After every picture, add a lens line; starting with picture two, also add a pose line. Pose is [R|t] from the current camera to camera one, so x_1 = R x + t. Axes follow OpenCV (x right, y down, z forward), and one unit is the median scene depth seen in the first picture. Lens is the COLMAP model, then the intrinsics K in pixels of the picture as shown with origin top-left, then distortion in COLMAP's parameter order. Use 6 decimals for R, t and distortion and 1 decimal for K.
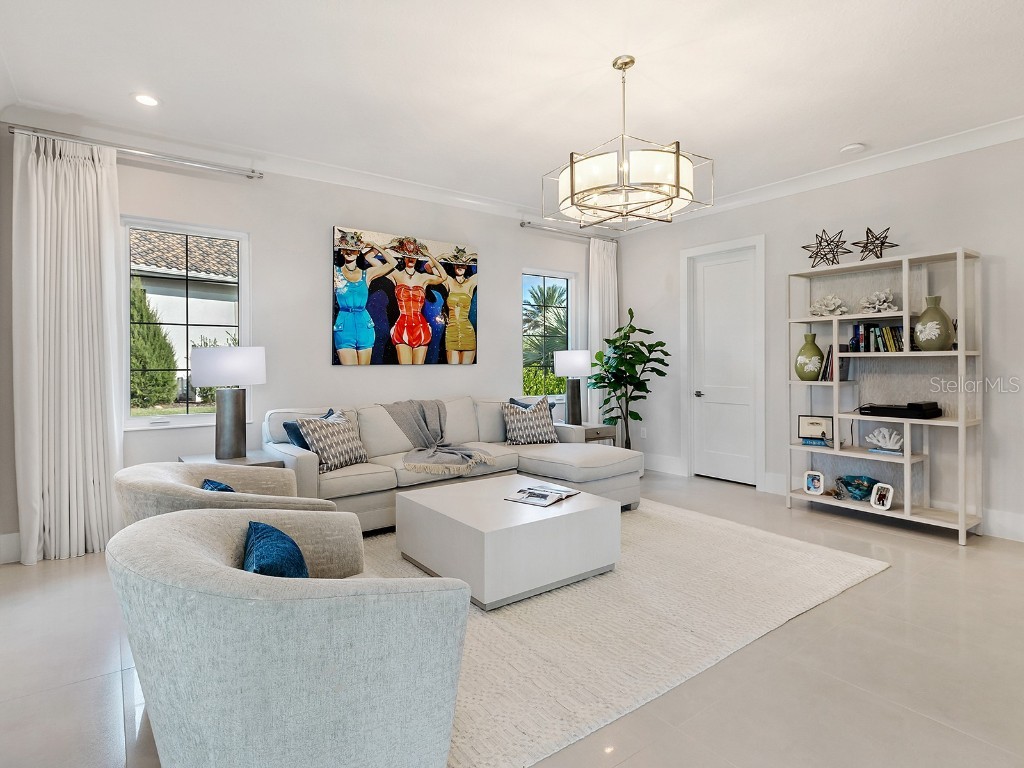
lens RADIAL K [[532.6, 0, 502.2], [0, 532.6, 371.5], [0, 0, 1]] dist [-0.001085, -0.001082]
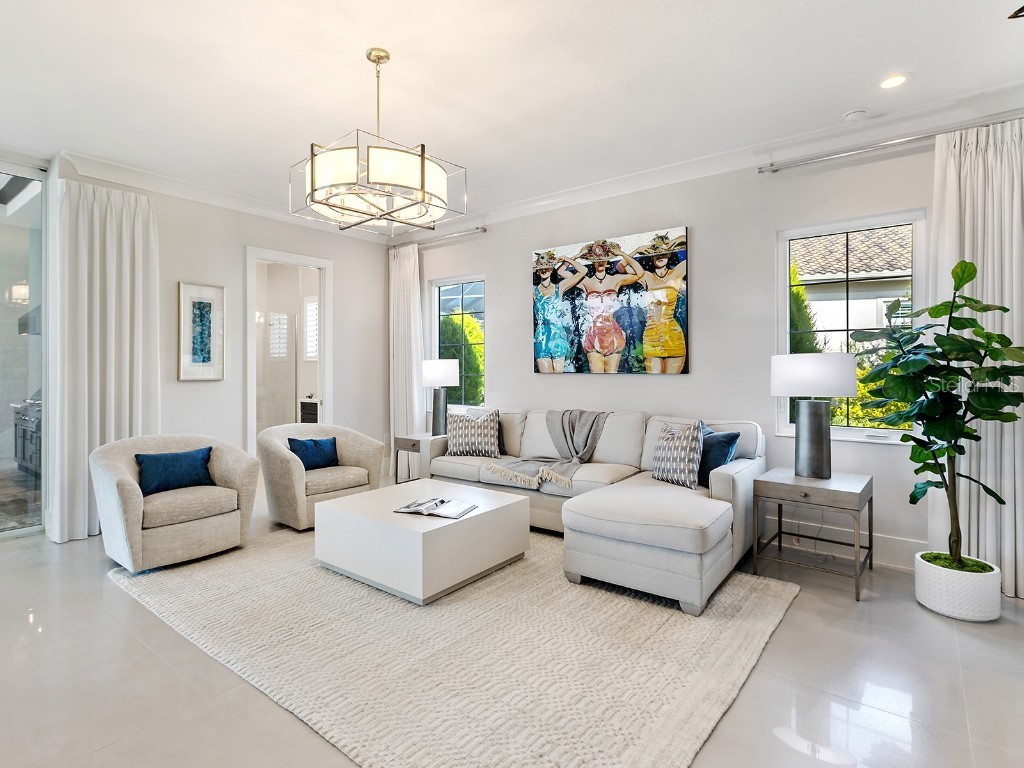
lens RADIAL K [[546.8, 0, 480.2], [0, 546.8, 366.5], [0, 0, 1]] dist [0.004544, 0.000639]
pose [[0.250554, 0.000475, -0.968103, 0.723499], [-0.022712, 0.999728, -0.005387, -0.015700], [0.967836, 0.023338, 0.250496, 0.551912]]
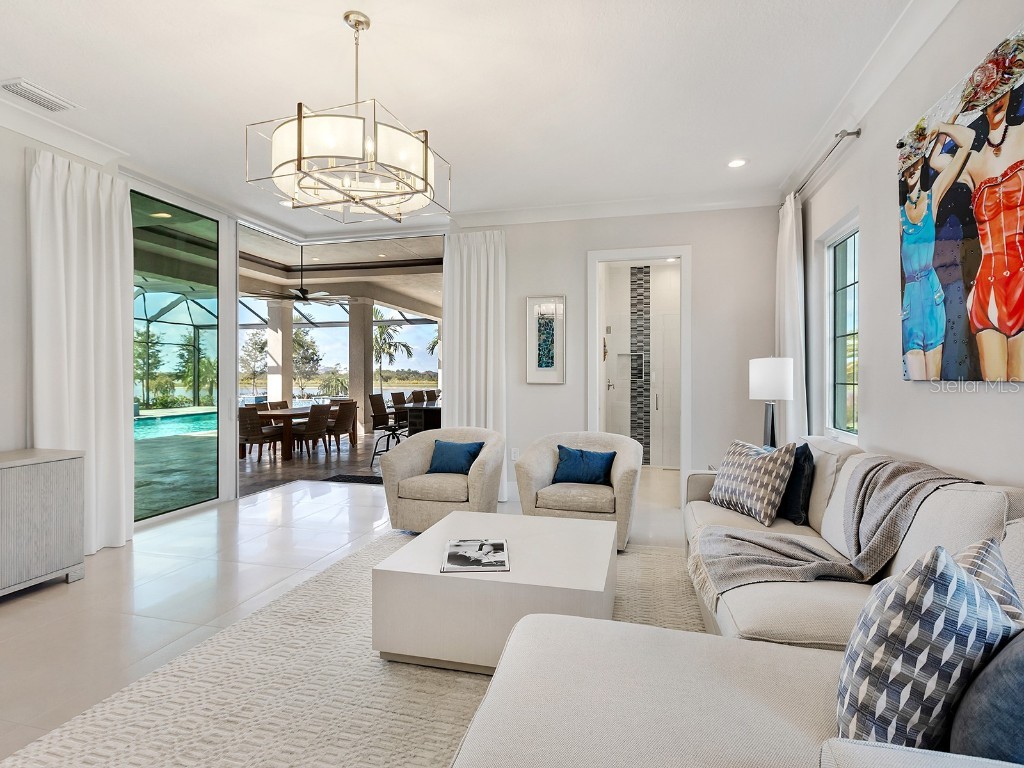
lens RADIAL K [[510.5, 0, 516.2], [0, 510.5, 375.9], [0, 0, 1]] dist [-0.002573, -0.000508]
pose [[-0.771165, 0.001312, -0.636634, 0.323071], [-0.015502, 0.999663, 0.020838, -0.019866], [0.636446, 0.025939, -0.770885, 1.069188]]
